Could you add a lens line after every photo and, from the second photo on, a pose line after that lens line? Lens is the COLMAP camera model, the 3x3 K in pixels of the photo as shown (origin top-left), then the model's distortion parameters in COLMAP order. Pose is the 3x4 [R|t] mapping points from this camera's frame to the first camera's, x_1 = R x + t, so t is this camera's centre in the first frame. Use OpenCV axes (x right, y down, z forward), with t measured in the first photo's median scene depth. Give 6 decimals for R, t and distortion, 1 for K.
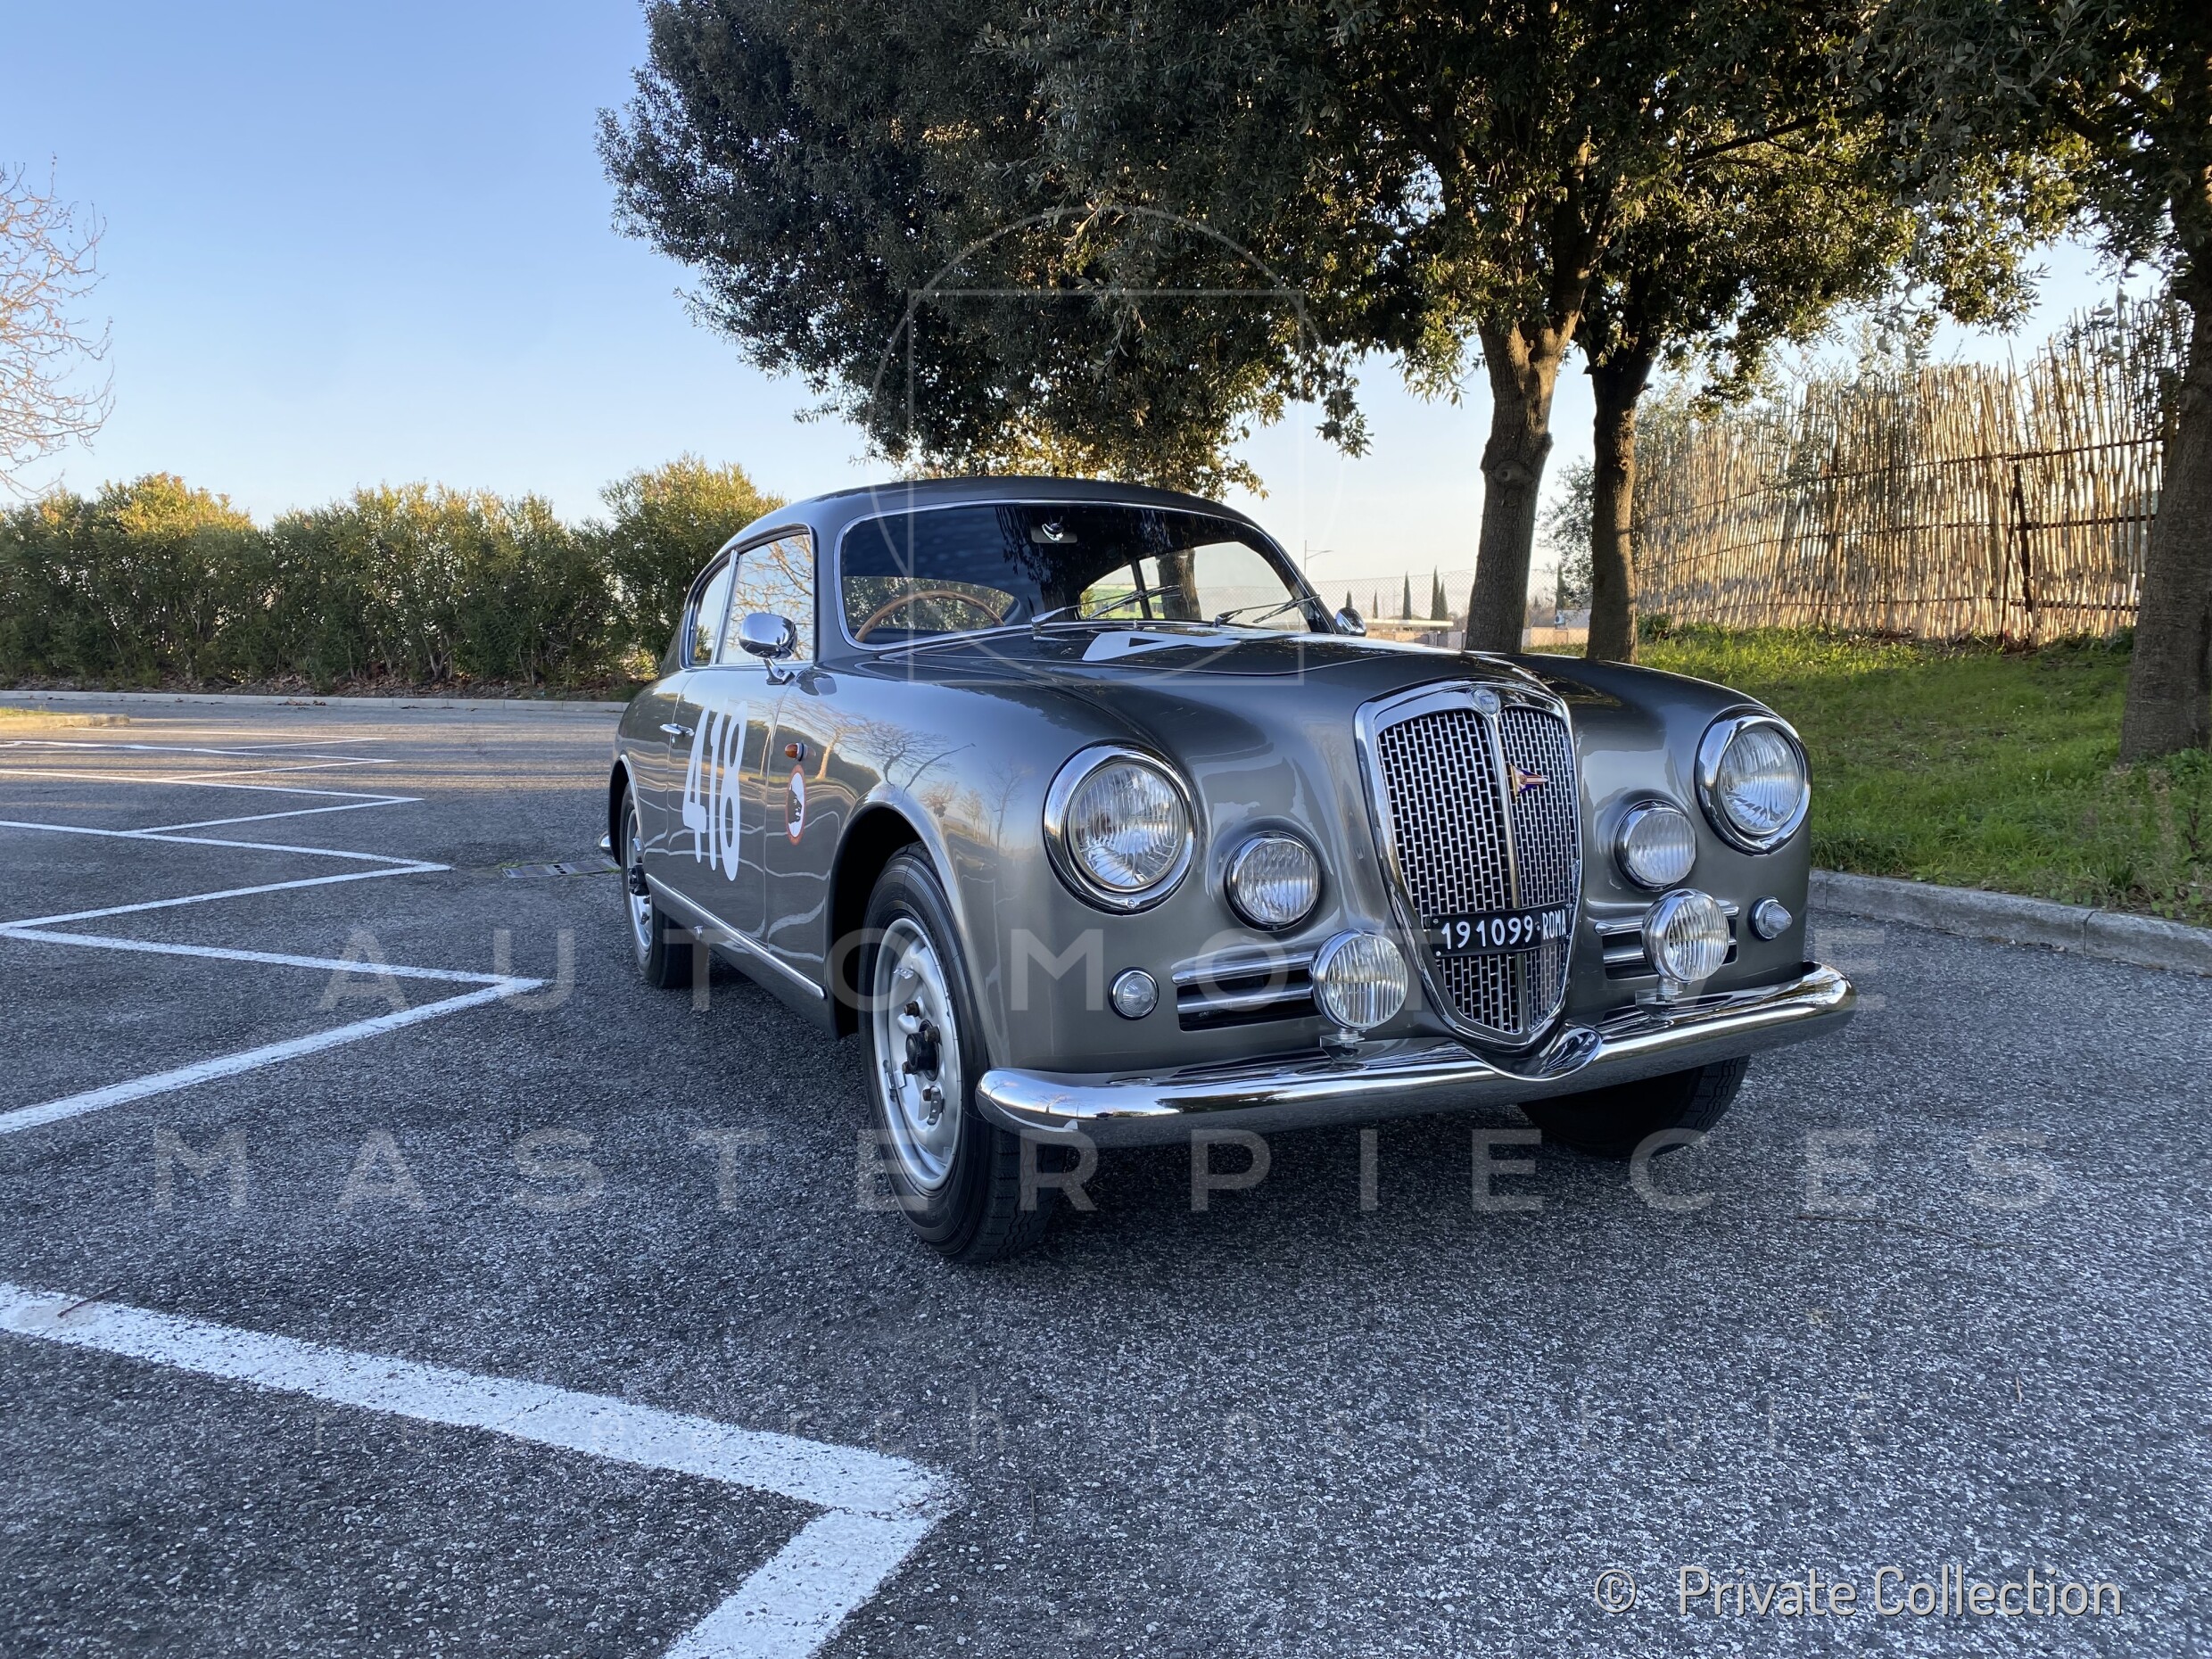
lens RADIAL K [[1690.7, 0, 1093.6], [0, 1690.7, 814.2], [0, 0, 1]] dist [0.023915, -0.018186]
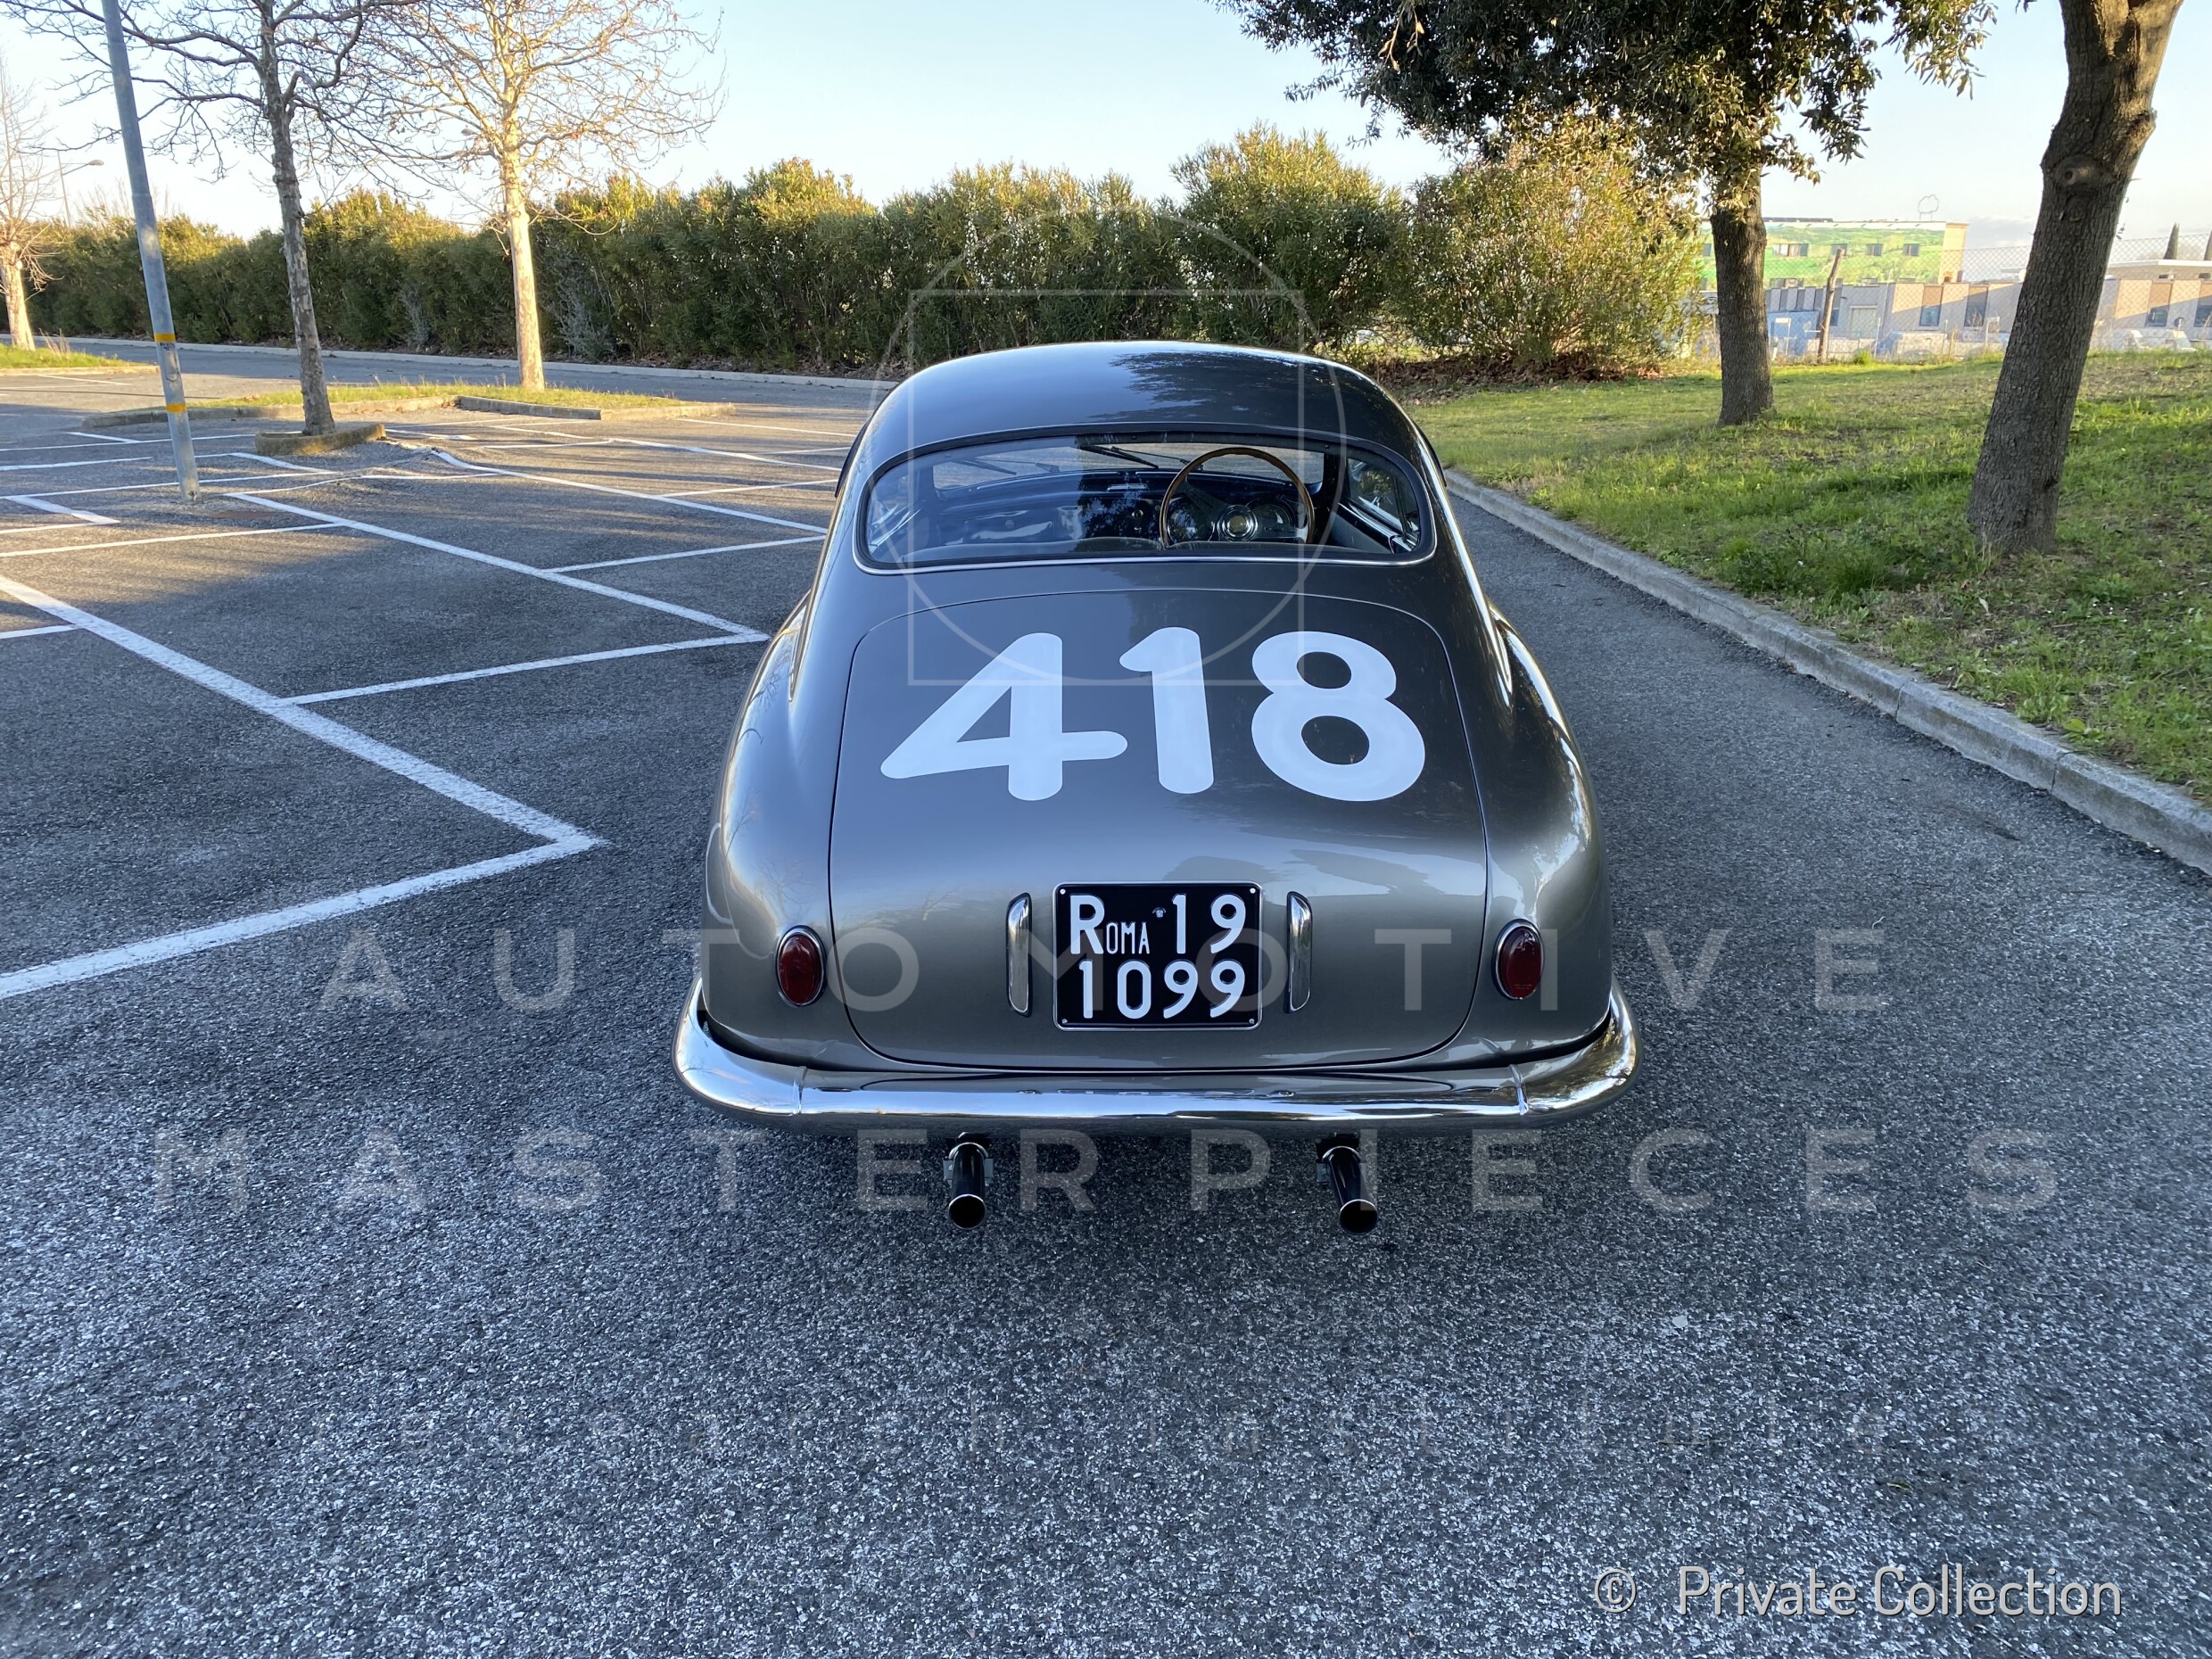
lens RADIAL K [[1690.7, 0, 1099.5], [0, 1690.7, 823.3], [0, 0, 1]] dist [0.023915, -0.018186]
pose [[0.923699, 0.111196, -0.366628, 0.279047], [-0.035299, 0.977585, 0.207561, -0.117187], [0.381490, -0.178782, 0.906919, 0.236969]]
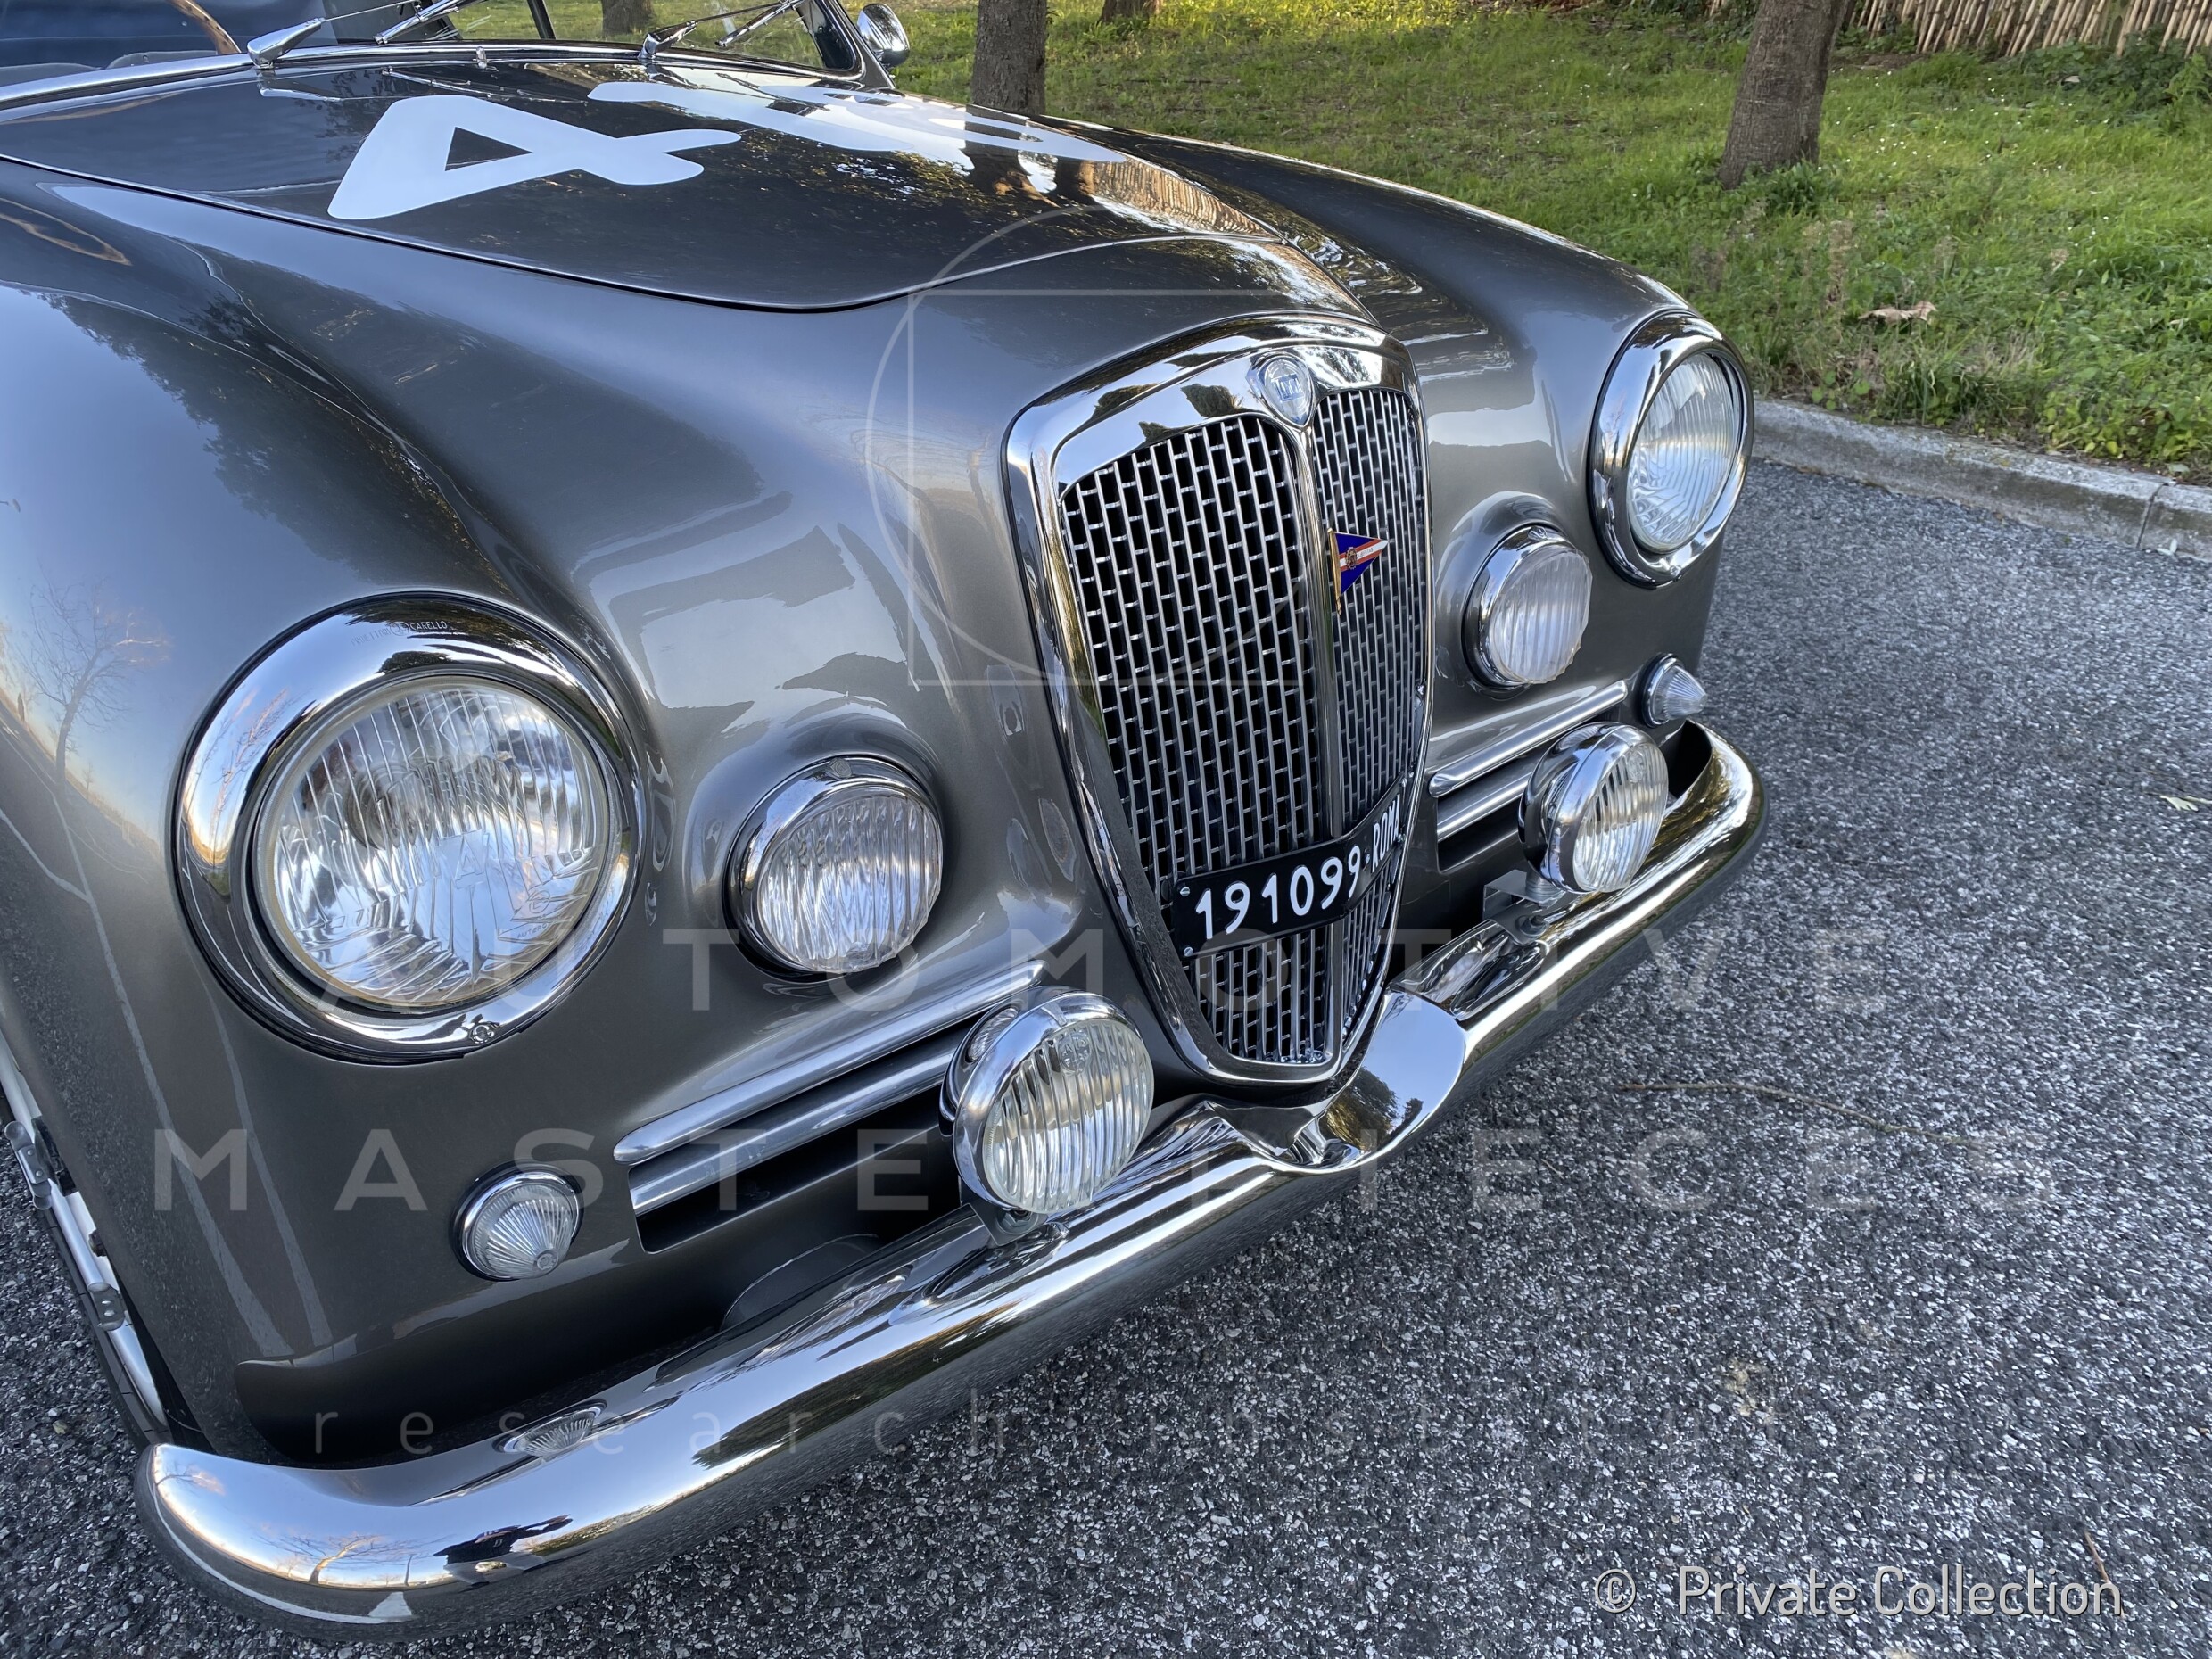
lens RADIAL K [[1690.7, 0, 1098.0], [0, 1690.7, 800.3], [0, 0, 1]] dist [0.023915, -0.018186]
pose [[0.955119, -0.105102, 0.276949, 0.023190], [-0.001142, 0.933625, 0.358249, -0.057916], [-0.296219, -0.342487, 0.891603, 0.268184]]
